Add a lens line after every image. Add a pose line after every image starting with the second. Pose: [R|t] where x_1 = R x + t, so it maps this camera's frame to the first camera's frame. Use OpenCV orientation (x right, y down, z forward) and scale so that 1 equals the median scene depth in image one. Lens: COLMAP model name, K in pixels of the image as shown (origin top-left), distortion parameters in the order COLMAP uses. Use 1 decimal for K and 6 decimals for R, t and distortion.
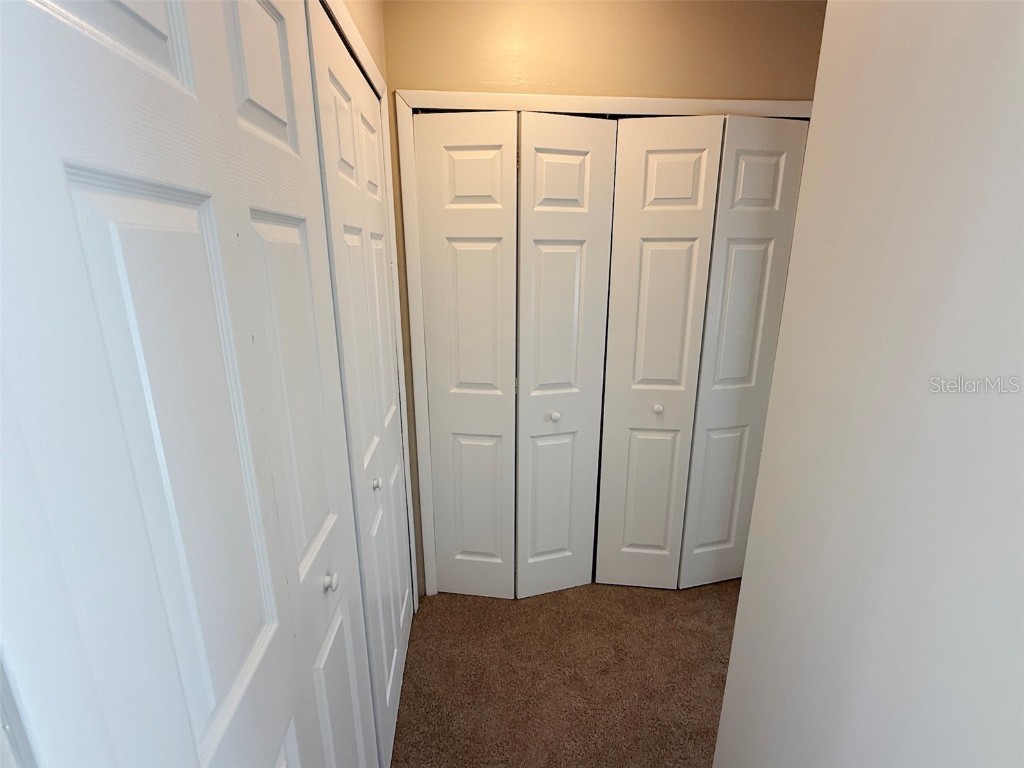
lens RADIAL K [[476.2, 0, 511.6], [0, 476.2, 383.0], [0, 0, 1]] dist [-0.000845, 0.001137]
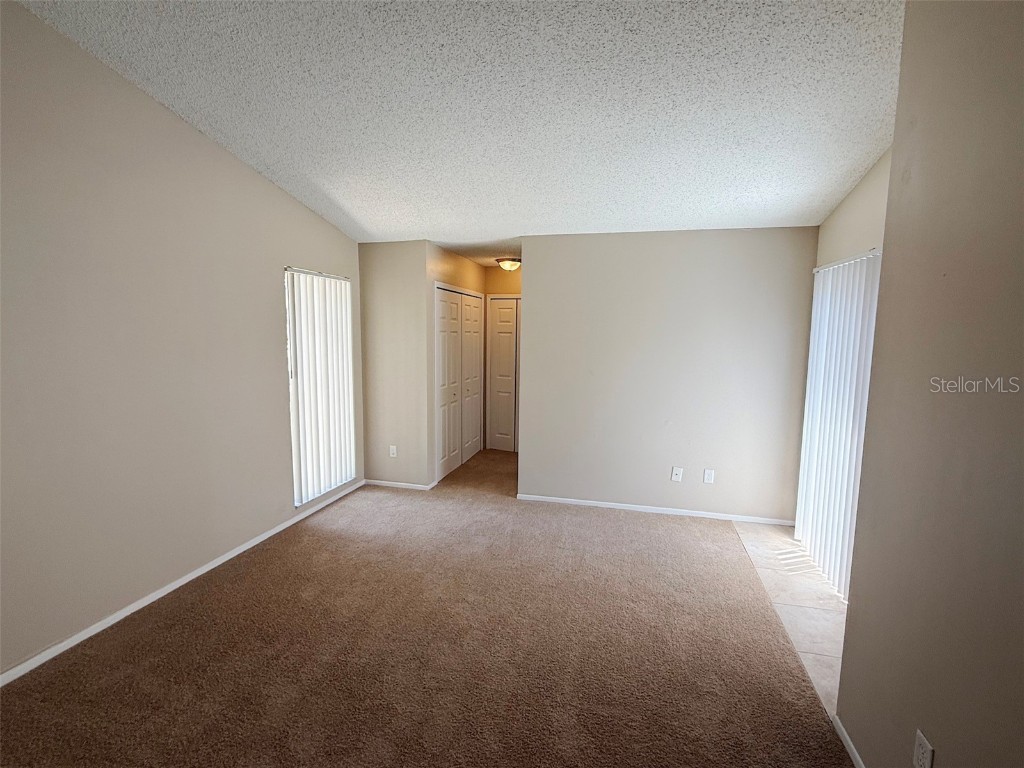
lens RADIAL K [[476.2, 0, 511.4], [0, 476.2, 384.0], [0, 0, 1]] dist [-0.000845, 0.001137]
pose [[0.944422, 0.050477, -0.324837, 1.151060], [-0.100601, 0.985112, -0.139407, 0.569349], [0.312964, 0.164338, 0.935439, -2.257591]]
